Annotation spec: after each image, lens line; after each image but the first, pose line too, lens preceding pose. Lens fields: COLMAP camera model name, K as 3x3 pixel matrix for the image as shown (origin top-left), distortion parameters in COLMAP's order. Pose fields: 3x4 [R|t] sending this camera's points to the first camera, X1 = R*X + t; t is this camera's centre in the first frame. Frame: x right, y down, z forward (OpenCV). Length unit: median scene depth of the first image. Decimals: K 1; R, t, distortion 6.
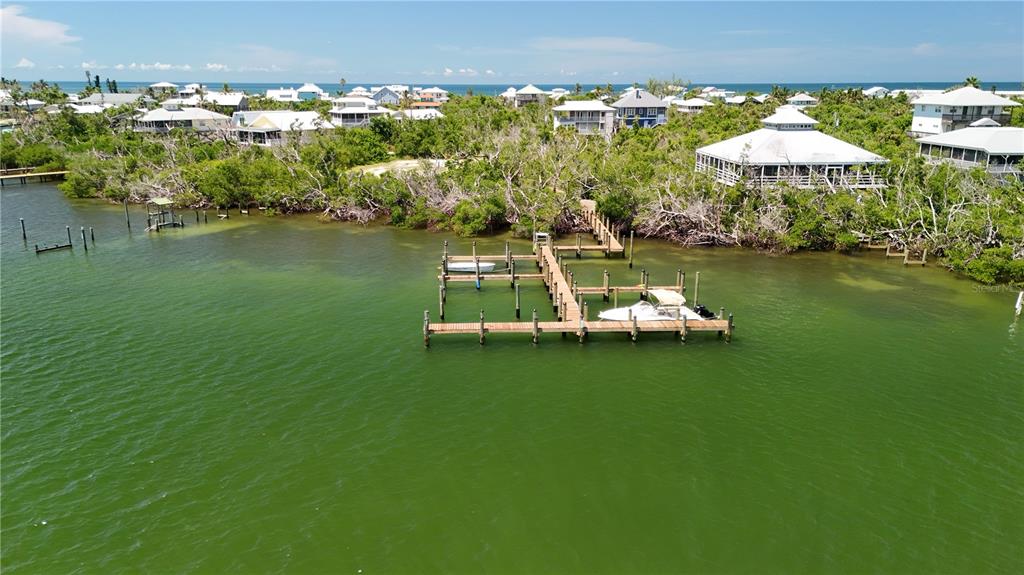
lens RADIAL K [[740.4, 0, 505.7], [0, 740.4, 288.5], [0, 0, 1]] dist [0.063882, -0.065381]
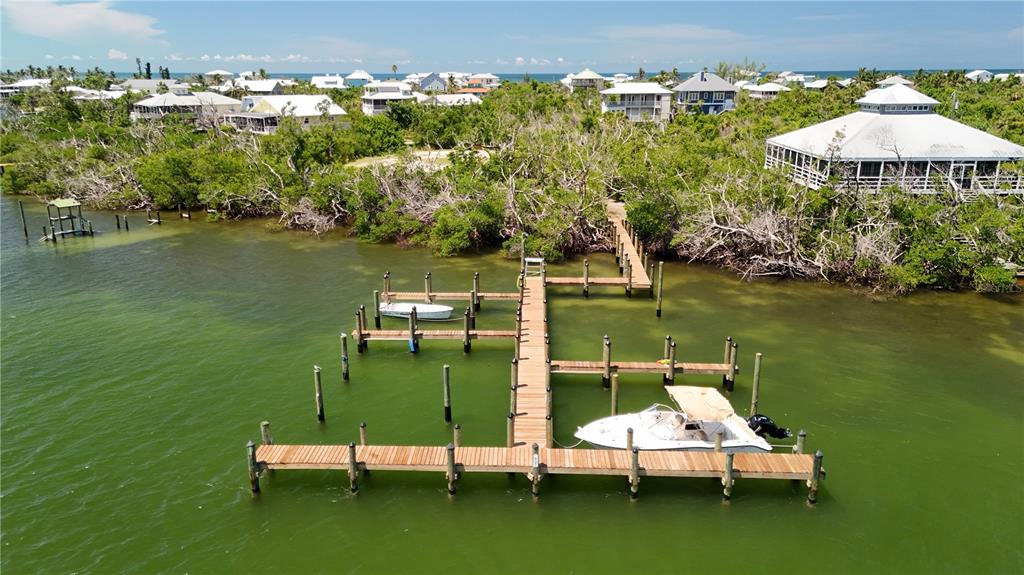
lens RADIAL K [[740.4, 0, 509.6], [0, 740.4, 287.2], [0, 0, 1]] dist [0.063882, -0.065381]
pose [[0.996469, 0.019724, -0.081611, 0.068211], [-0.018779, 0.999748, 0.012331, -0.045881], [0.081833, -0.010755, 0.996588, 0.248616]]
